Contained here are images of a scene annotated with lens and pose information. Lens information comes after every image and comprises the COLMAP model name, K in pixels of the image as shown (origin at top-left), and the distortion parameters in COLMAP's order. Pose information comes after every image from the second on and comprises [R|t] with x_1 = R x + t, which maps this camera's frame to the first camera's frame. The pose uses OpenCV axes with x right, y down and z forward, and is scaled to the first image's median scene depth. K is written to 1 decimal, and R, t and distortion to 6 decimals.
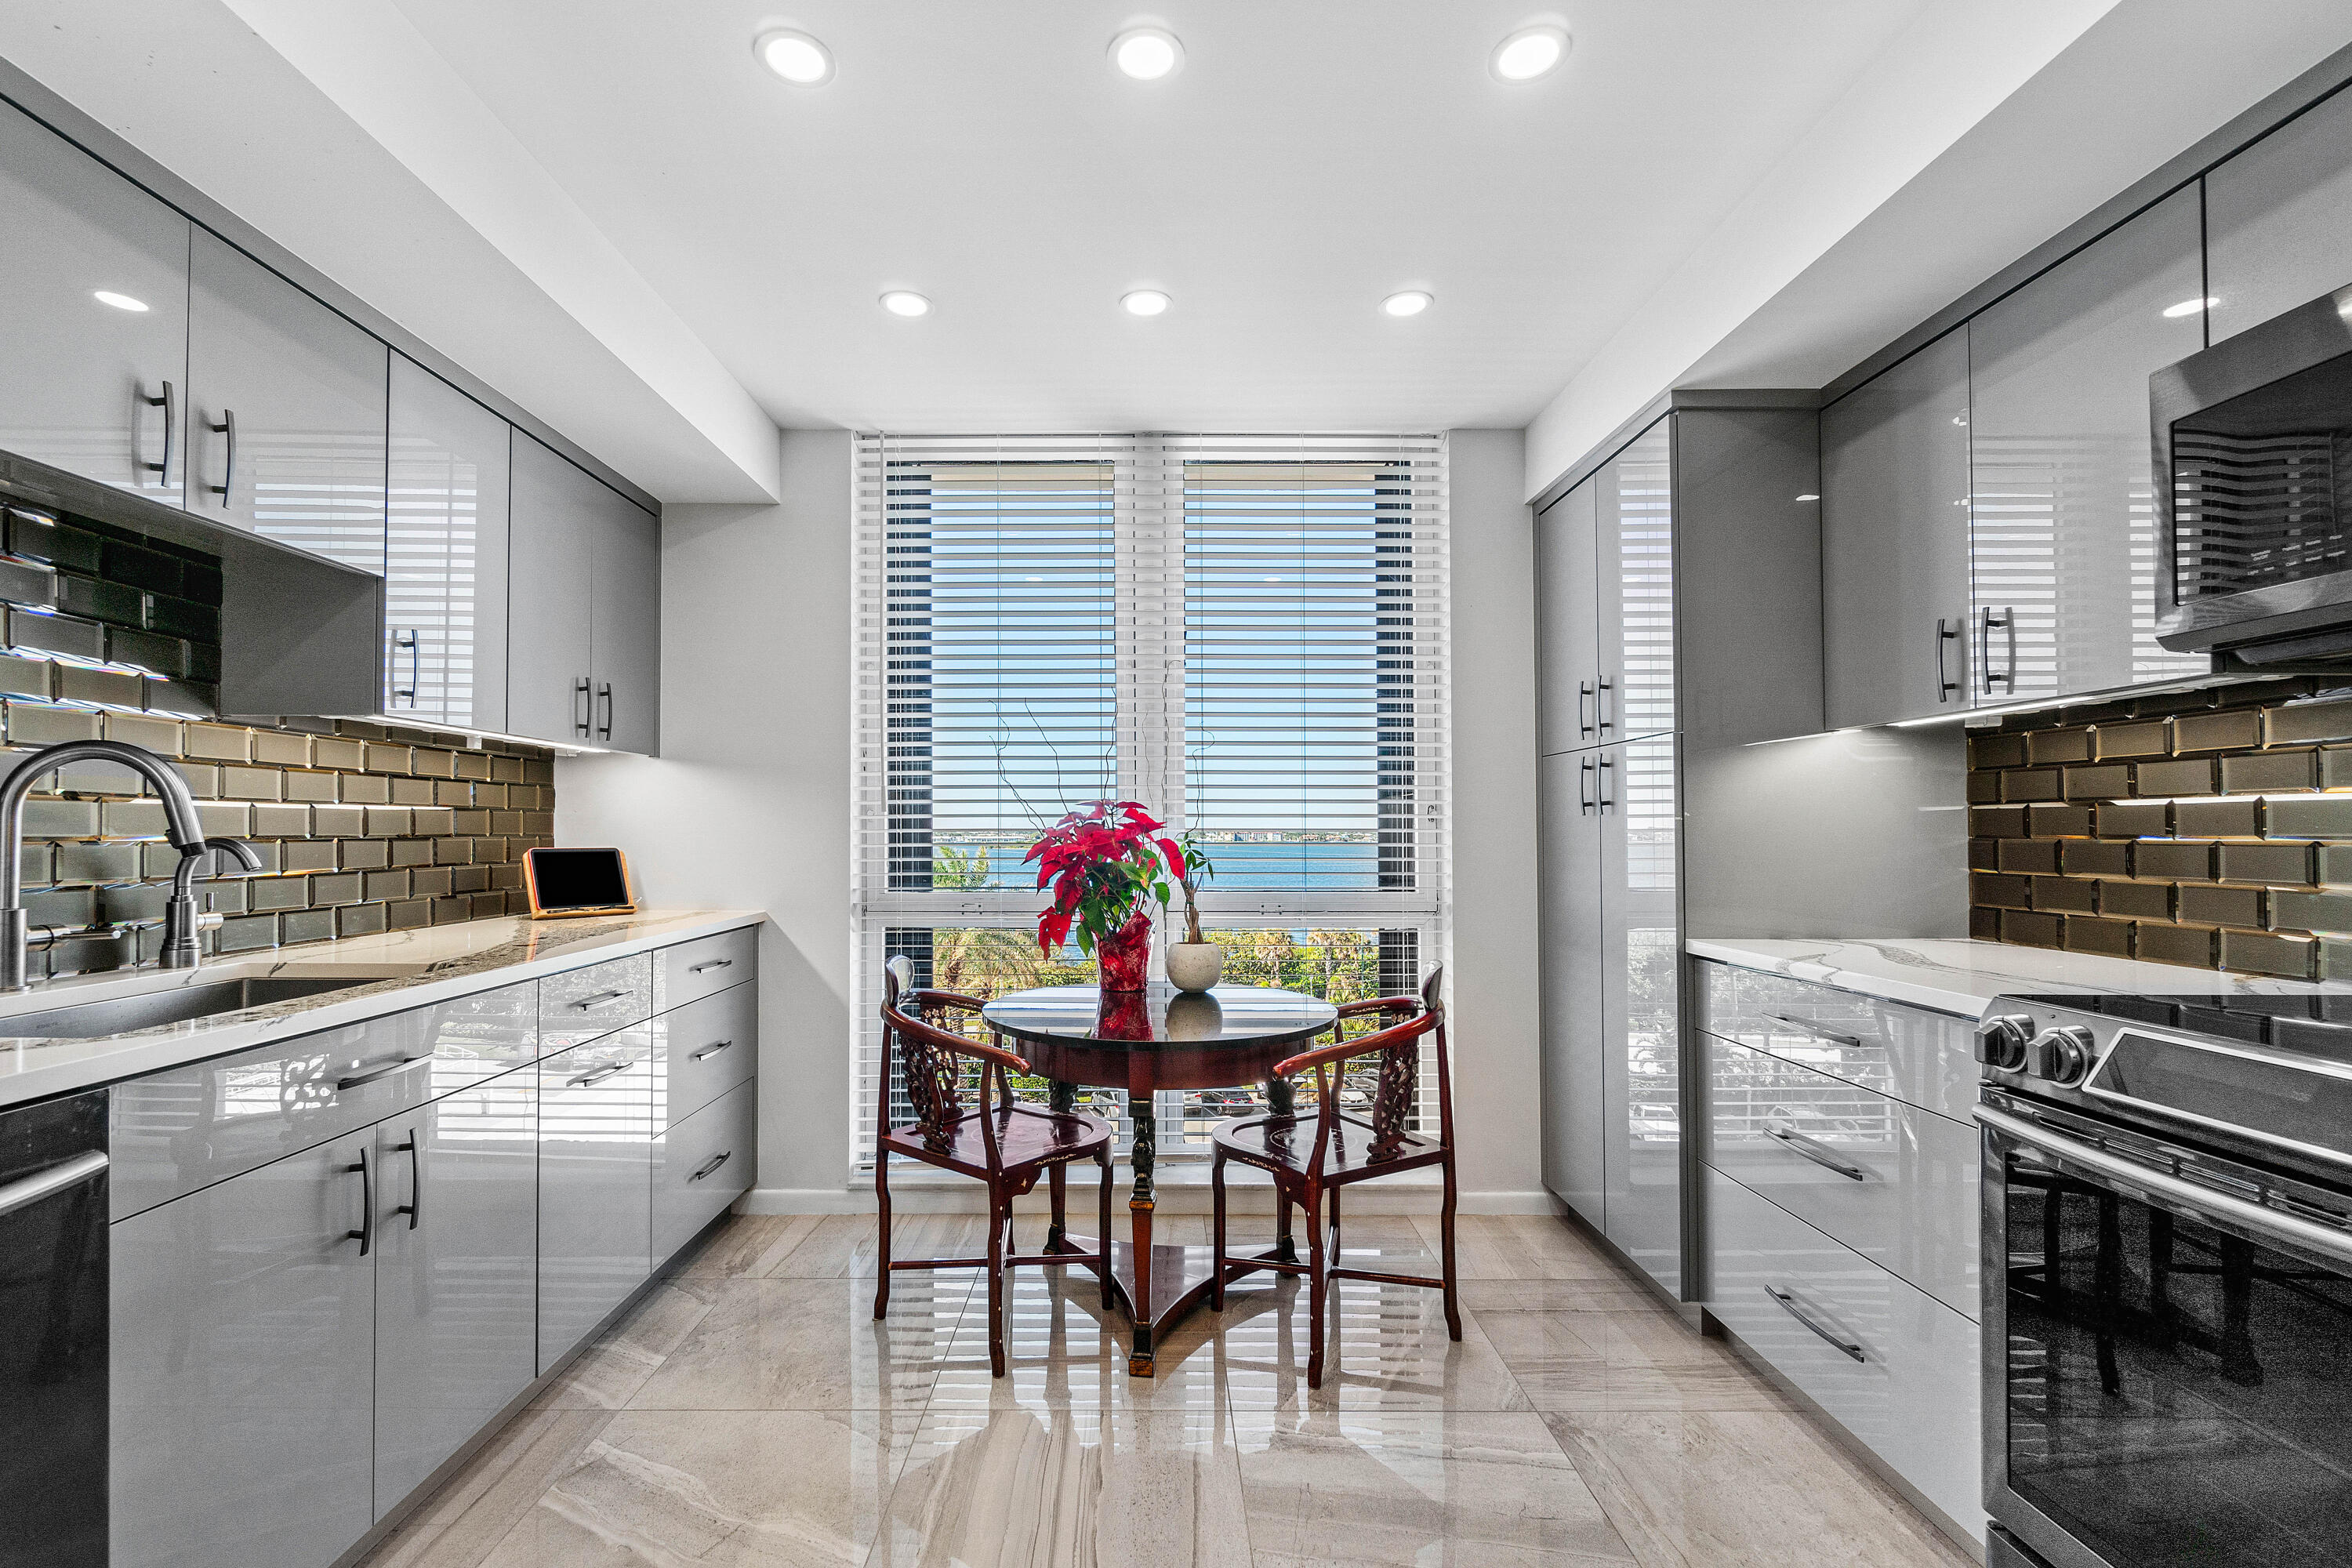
lens RADIAL K [[1047.3, 0, 1162.6], [0, 1047.3, 795.0], [0, 0, 1]] dist [-0.000910, -0.000386]
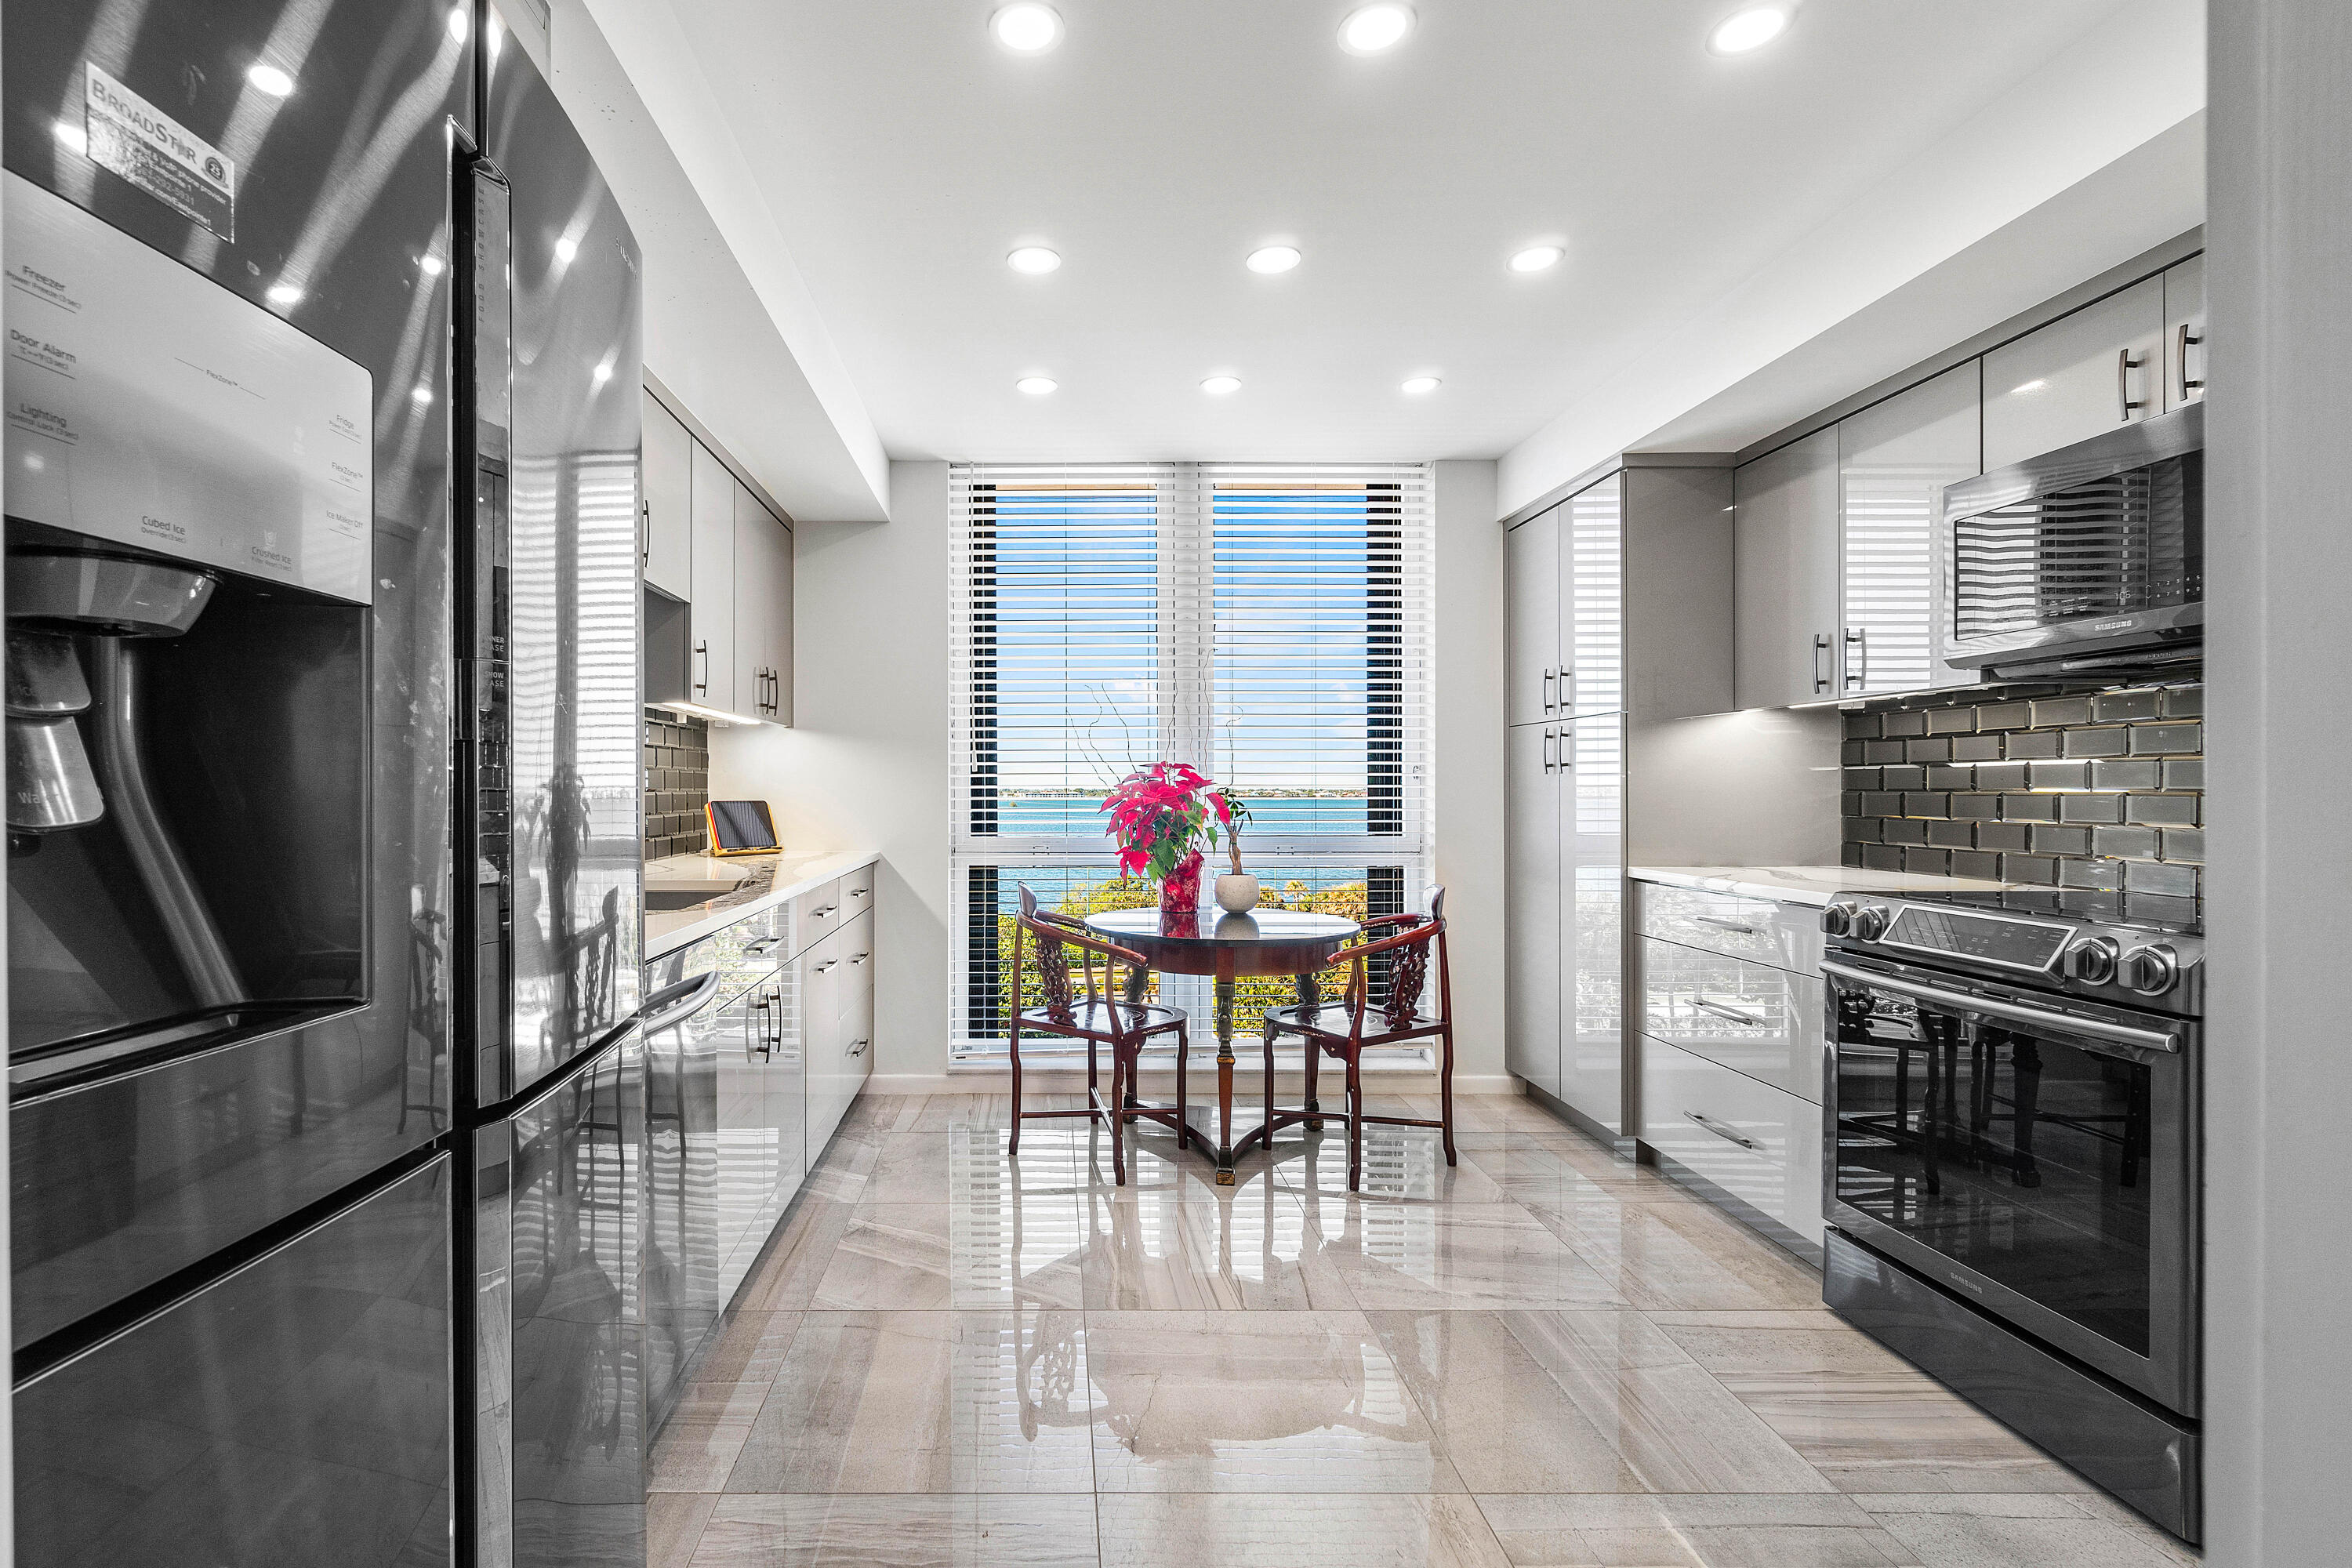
lens RADIAL K [[1047.3, 0, 1077.3], [0, 1047.3, 779.4], [0, 0, 1]] dist [-0.000910, -0.000386]
pose [[0.999977, -0.000637, -0.006804, -0.179444], [0.000805, 0.999693, 0.024763, -0.007136], [0.006786, -0.024768, 0.999670, -0.312742]]
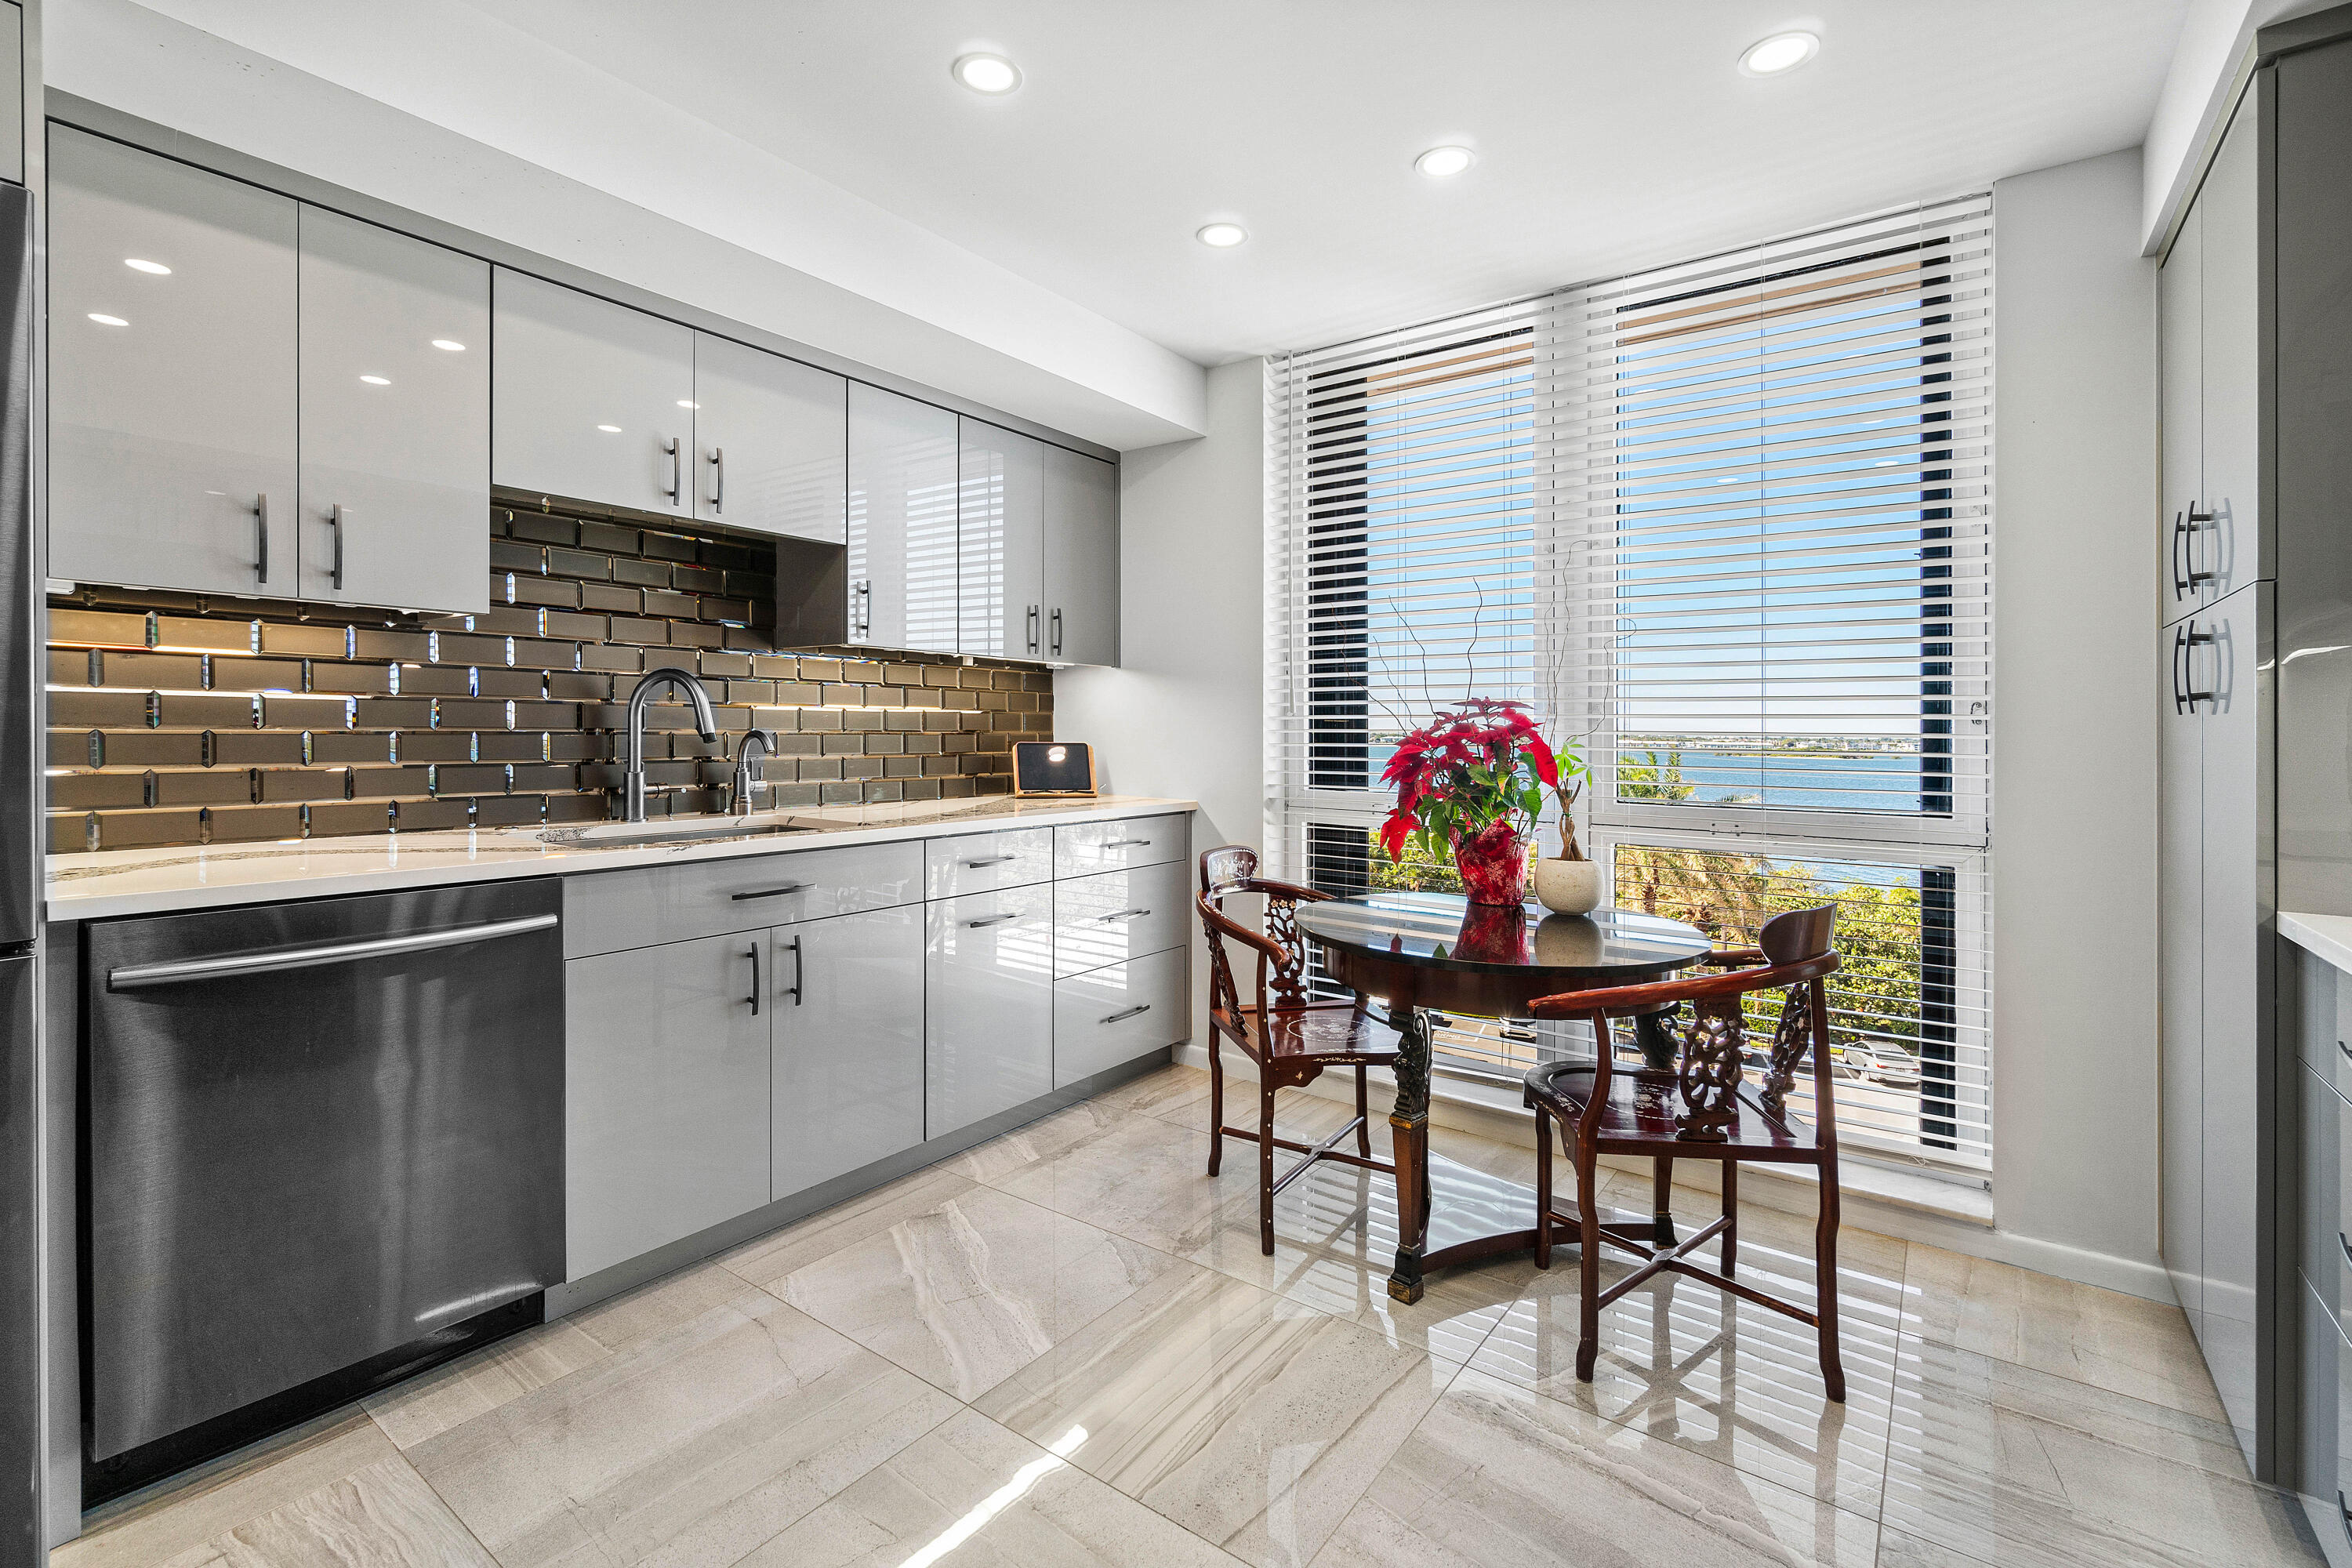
lens RADIAL K [[1047.3, 0, 1182.1], [0, 1047.3, 721.7], [0, 0, 1]] dist [-0.000910, -0.000386]
pose [[0.801826, 0.001322, -0.597557, 0.346619], [0.011794, 0.999768, 0.018039, 0.005585], [0.597442, -0.021512, 0.801624, 0.110613]]
